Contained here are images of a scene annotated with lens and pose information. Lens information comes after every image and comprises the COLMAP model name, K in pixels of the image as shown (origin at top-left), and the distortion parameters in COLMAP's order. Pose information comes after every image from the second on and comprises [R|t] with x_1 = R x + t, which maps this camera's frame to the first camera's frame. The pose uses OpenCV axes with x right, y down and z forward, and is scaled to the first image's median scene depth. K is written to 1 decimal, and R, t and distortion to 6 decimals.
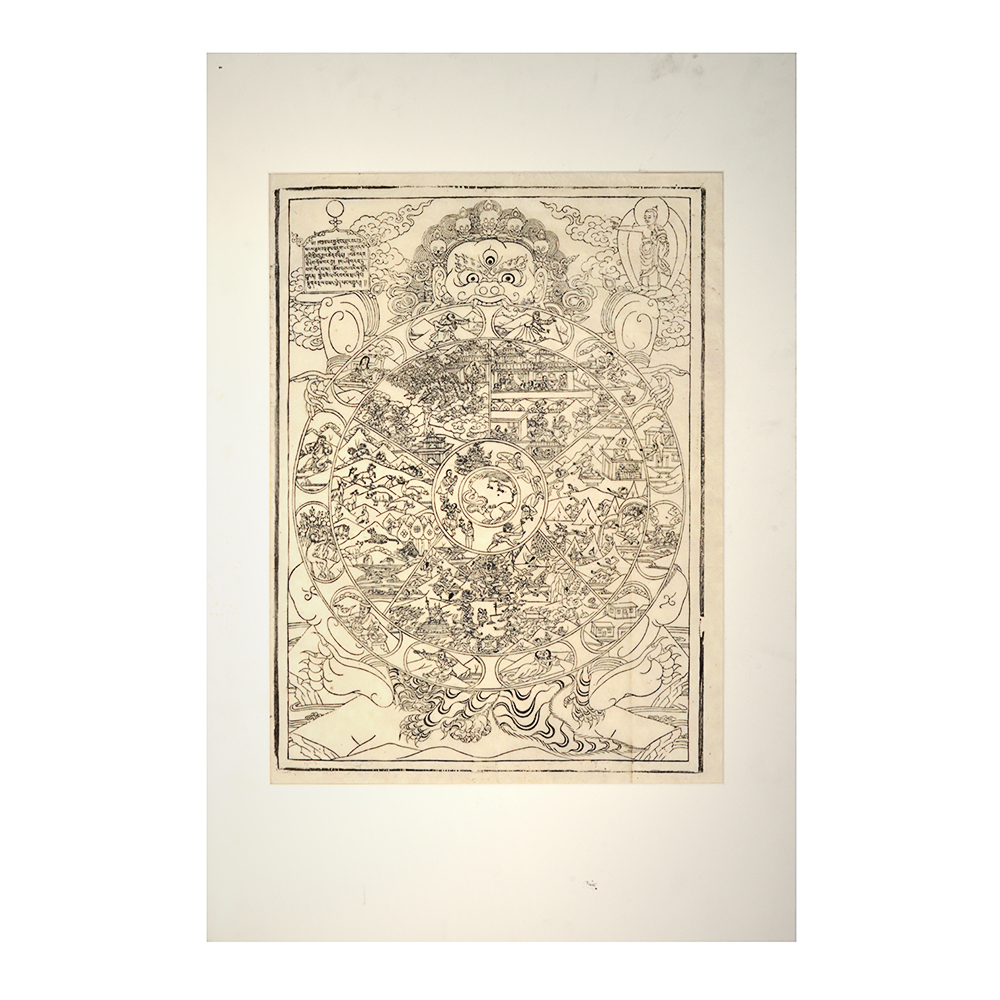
lens RADIAL K [[1934.7, 0, 506.8], [0, 1934.7, 500.8], [0, 0, 1]] dist [0.219228, 0.000000]
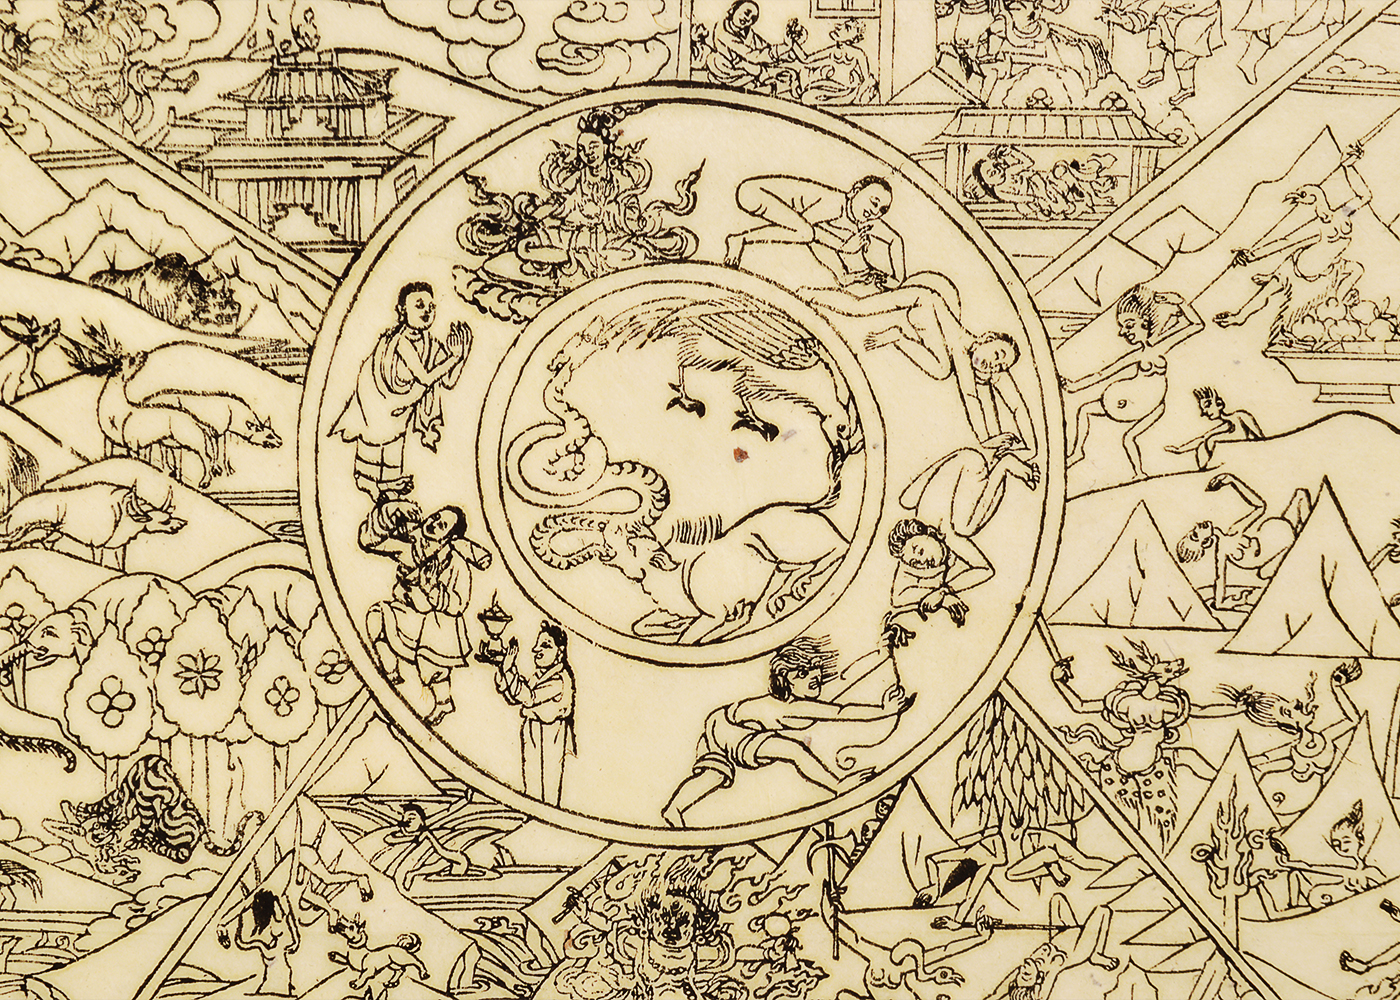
lens RADIAL K [[2742.1, 0, 700.1], [0, 2742.1, 500.8], [0, 0, 1]] dist [0.046930, 0.000000]
pose [[0.993107, 0.011376, 0.116661, -0.032900], [-0.011964, 0.999919, 0.004337, -0.000275], [-0.116603, -0.005703, 0.993162, 0.788255]]
